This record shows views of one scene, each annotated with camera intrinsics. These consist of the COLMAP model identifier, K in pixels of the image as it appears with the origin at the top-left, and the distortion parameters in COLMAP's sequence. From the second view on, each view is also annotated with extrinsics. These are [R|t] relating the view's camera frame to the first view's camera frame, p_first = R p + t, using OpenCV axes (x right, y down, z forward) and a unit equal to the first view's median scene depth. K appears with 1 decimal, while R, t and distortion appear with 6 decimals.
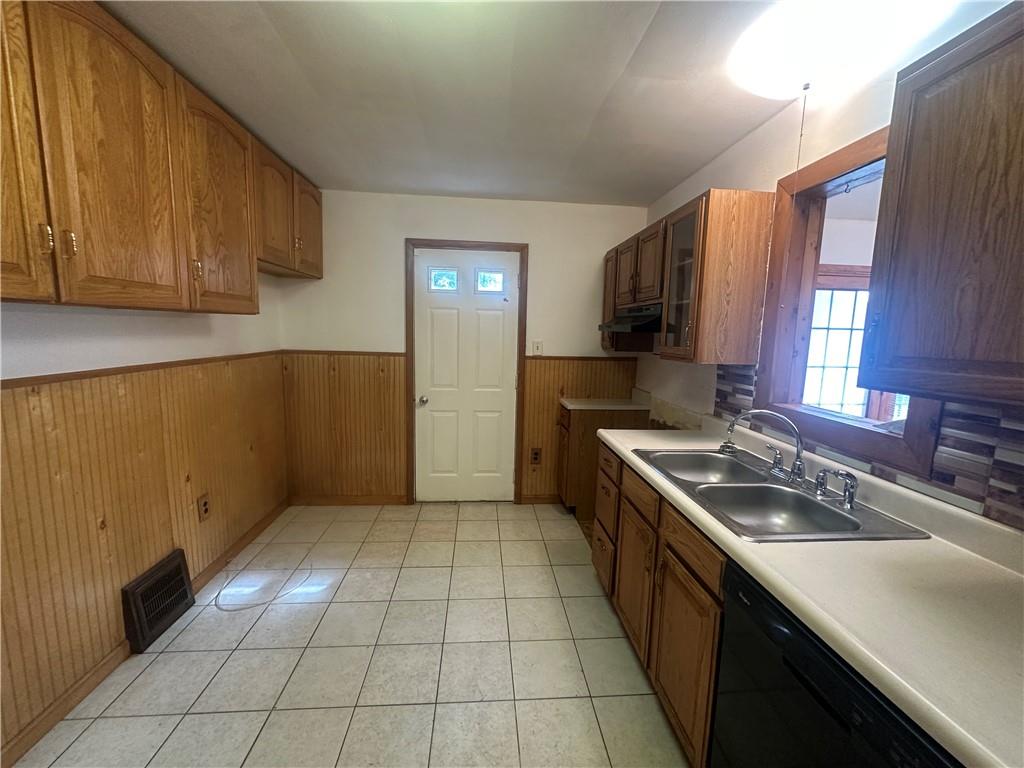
lens RADIAL K [[409.9, 0, 510.7], [0, 409.9, 385.3], [0, 0, 1]] dist [-0.000657, 0.000328]
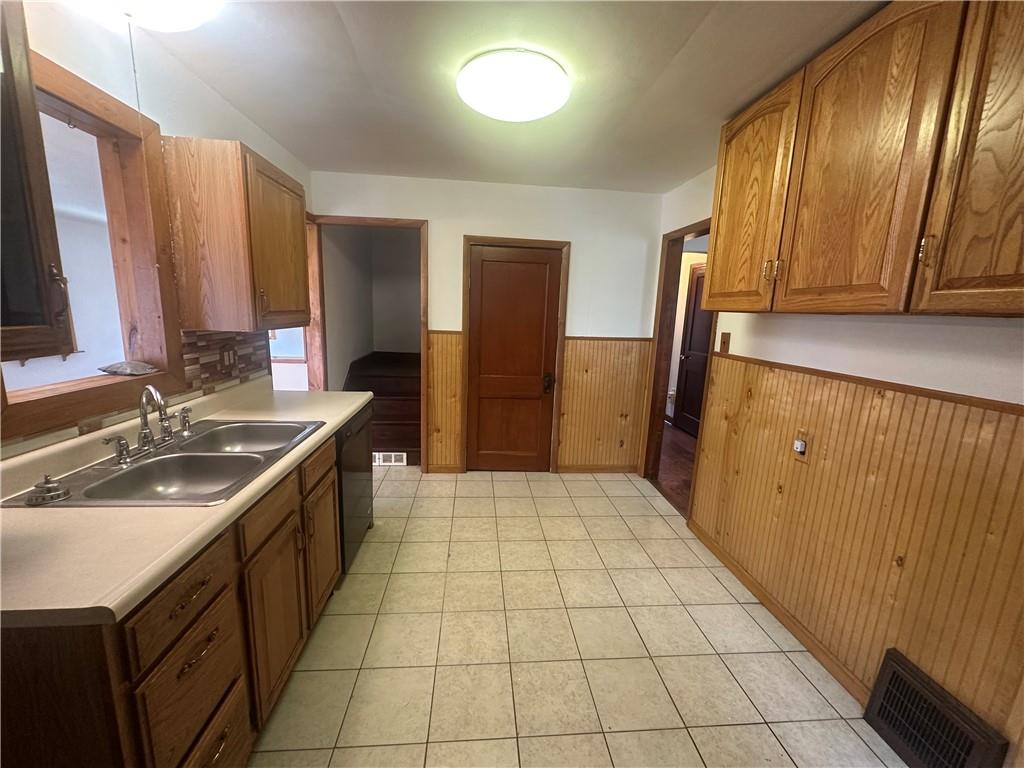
lens RADIAL K [[409.9, 0, 510.7], [0, 409.9, 385.3], [0, 0, 1]] dist [-0.000657, 0.000328]
pose [[-0.997849, -0.061308, -0.023224, -0.125141], [-0.065483, 0.949150, 0.307938, -0.274421], [0.003163, 0.308796, -0.951123, 1.971369]]
